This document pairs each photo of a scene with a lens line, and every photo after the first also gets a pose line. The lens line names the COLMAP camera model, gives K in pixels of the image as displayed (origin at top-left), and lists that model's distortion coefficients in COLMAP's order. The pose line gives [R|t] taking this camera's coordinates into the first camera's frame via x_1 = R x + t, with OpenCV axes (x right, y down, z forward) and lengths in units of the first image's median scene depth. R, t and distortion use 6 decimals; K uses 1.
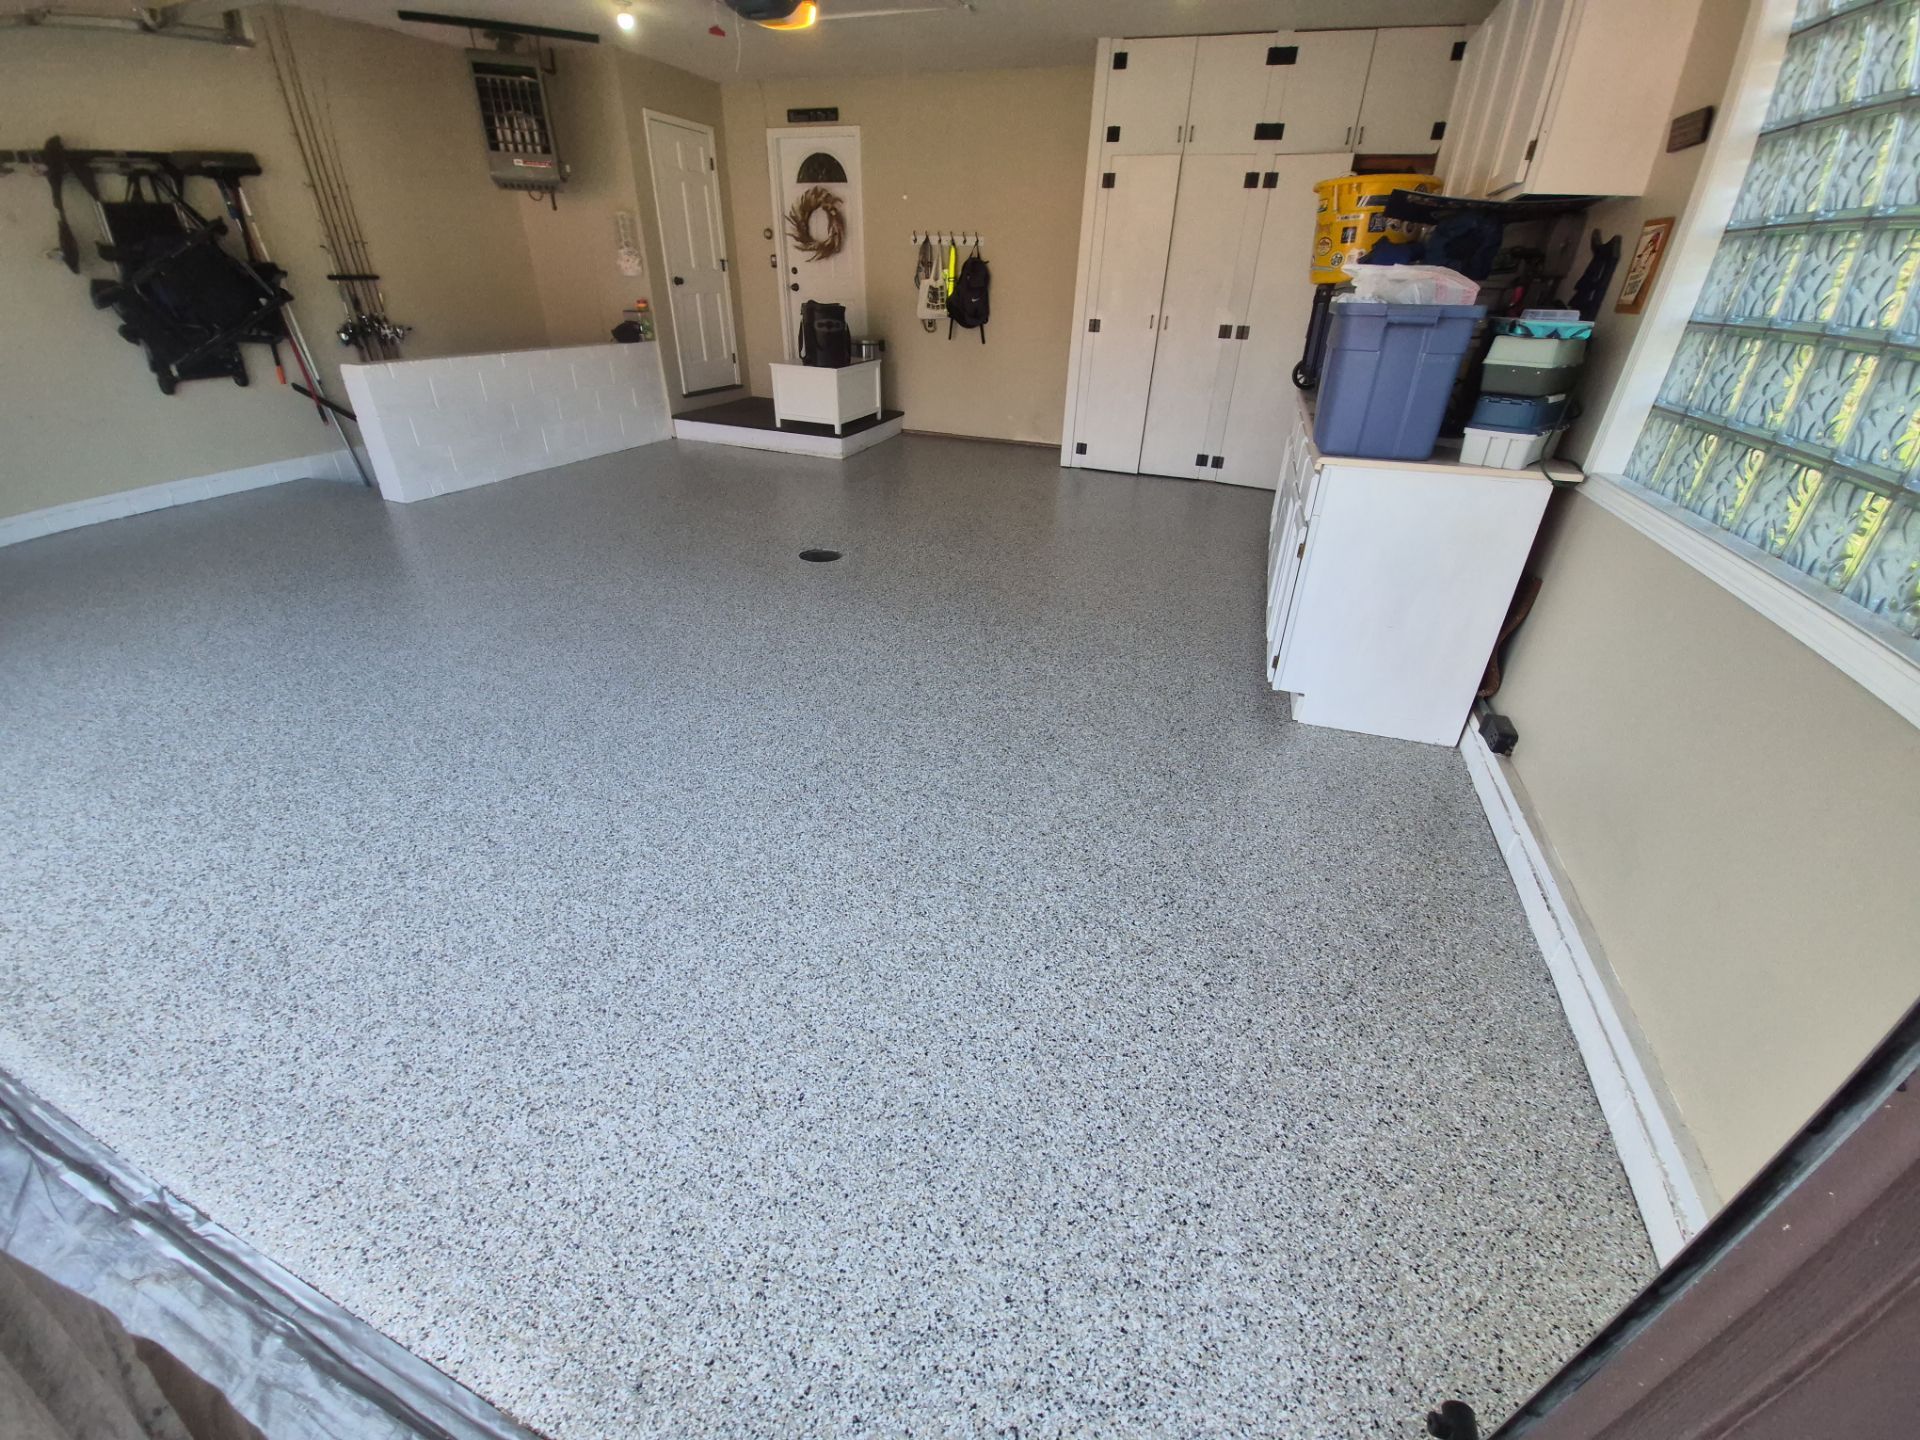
lens RADIAL K [[760.4, 0, 964.1], [0, 760.4, 714.5], [0, 0, 1]] dist [-0.000121, -0.010423]
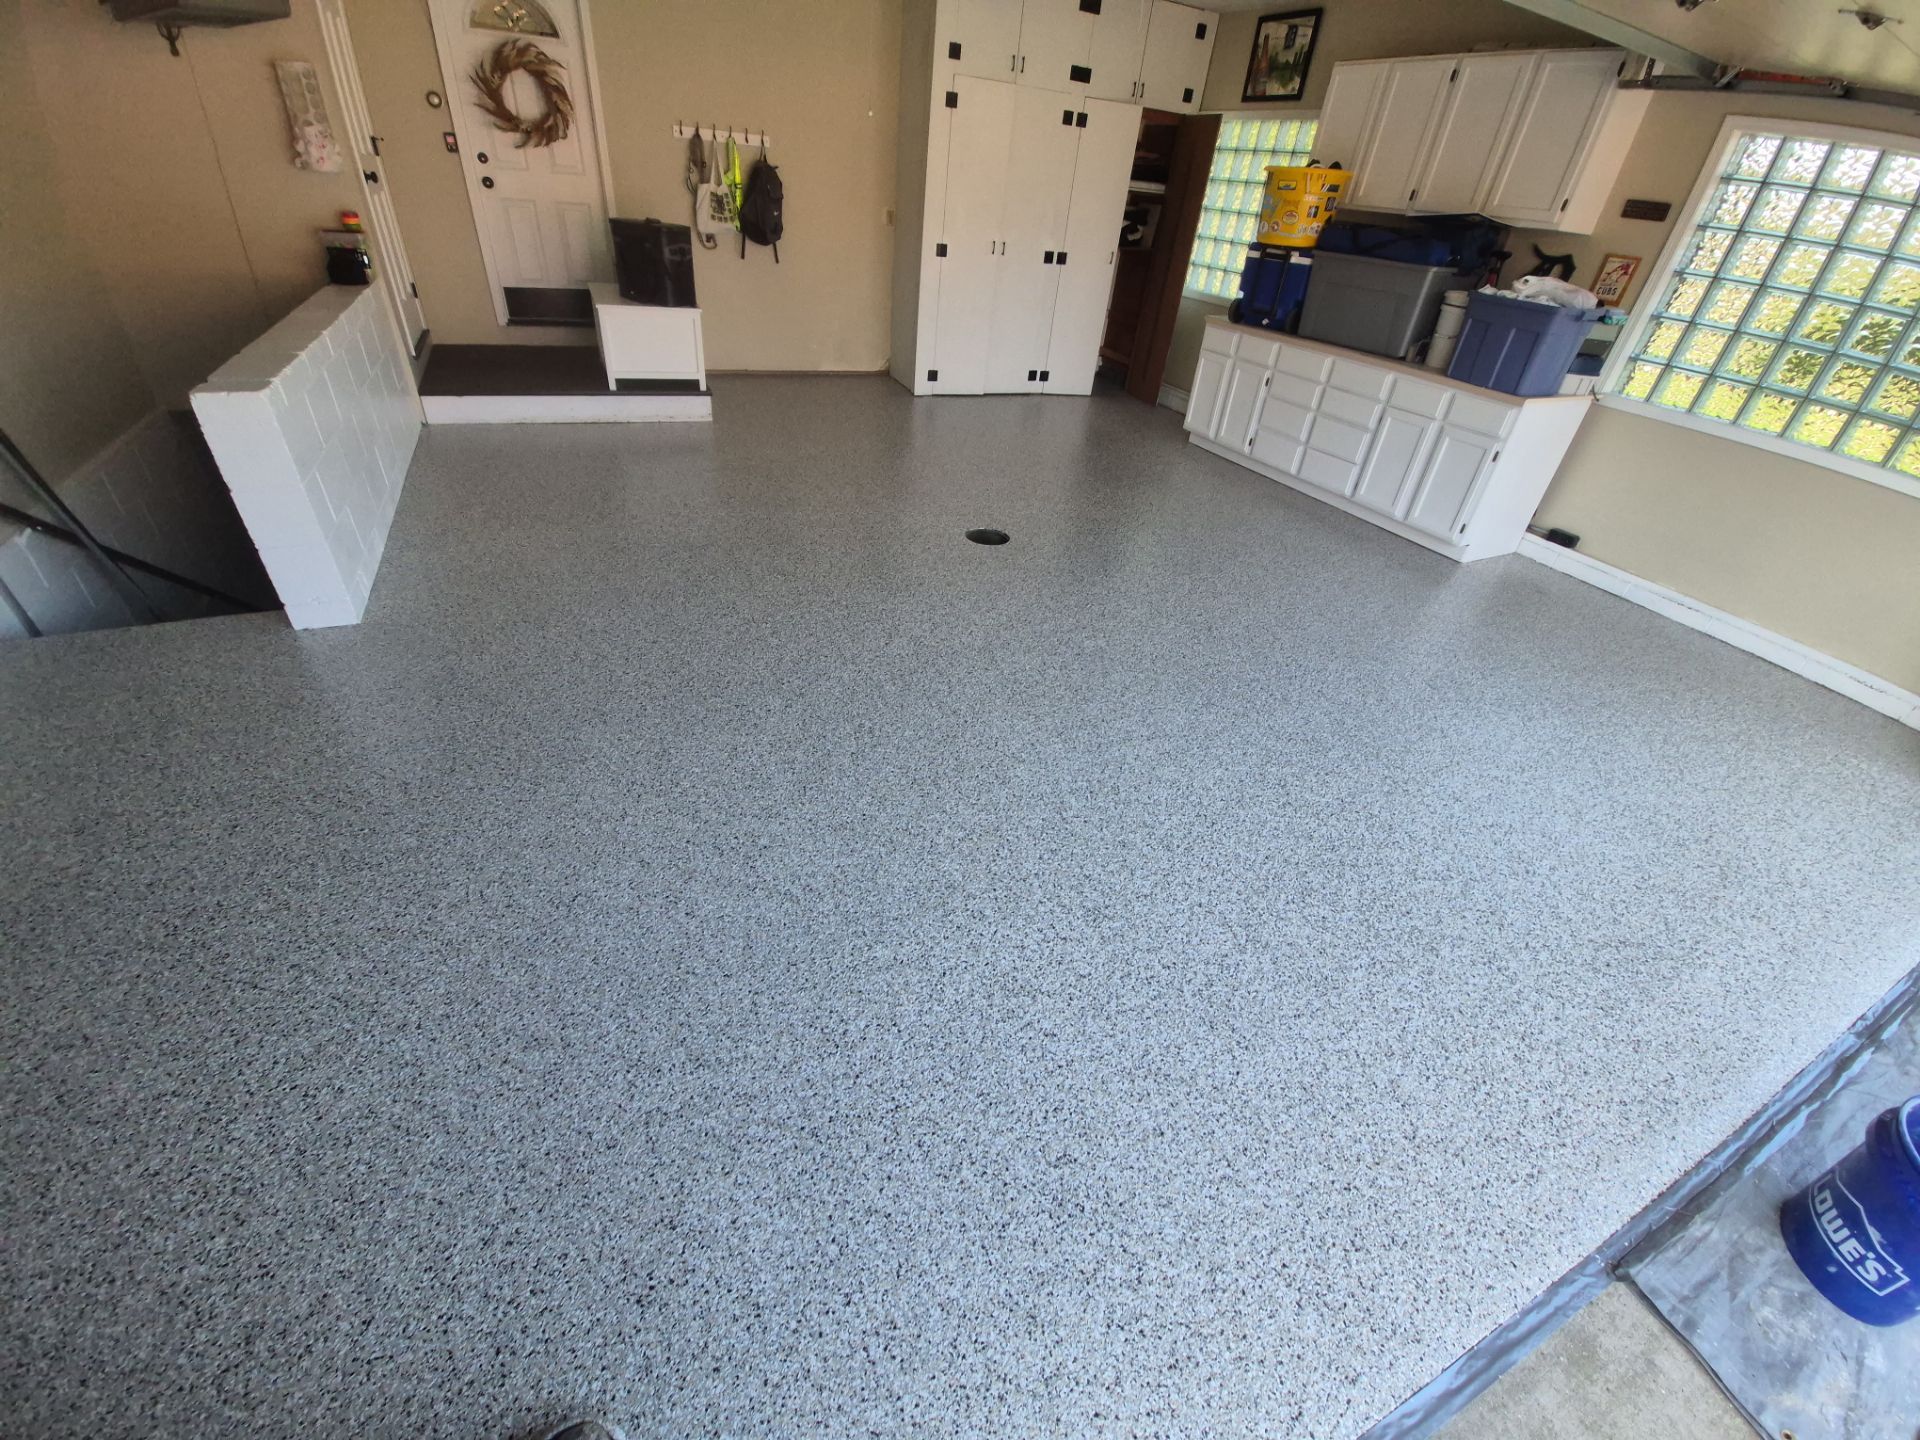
lens RADIAL K [[759.3, 0, 967.9], [0, 759.3, 712.3], [0, 0, 1]] dist [-0.002449, -0.009618]
pose [[0.700219, -0.379947, 0.604429, -0.656031], [0.289088, 0.925006, 0.246561, -0.187957], [-0.652780, 0.002087, 0.757544, 0.224510]]
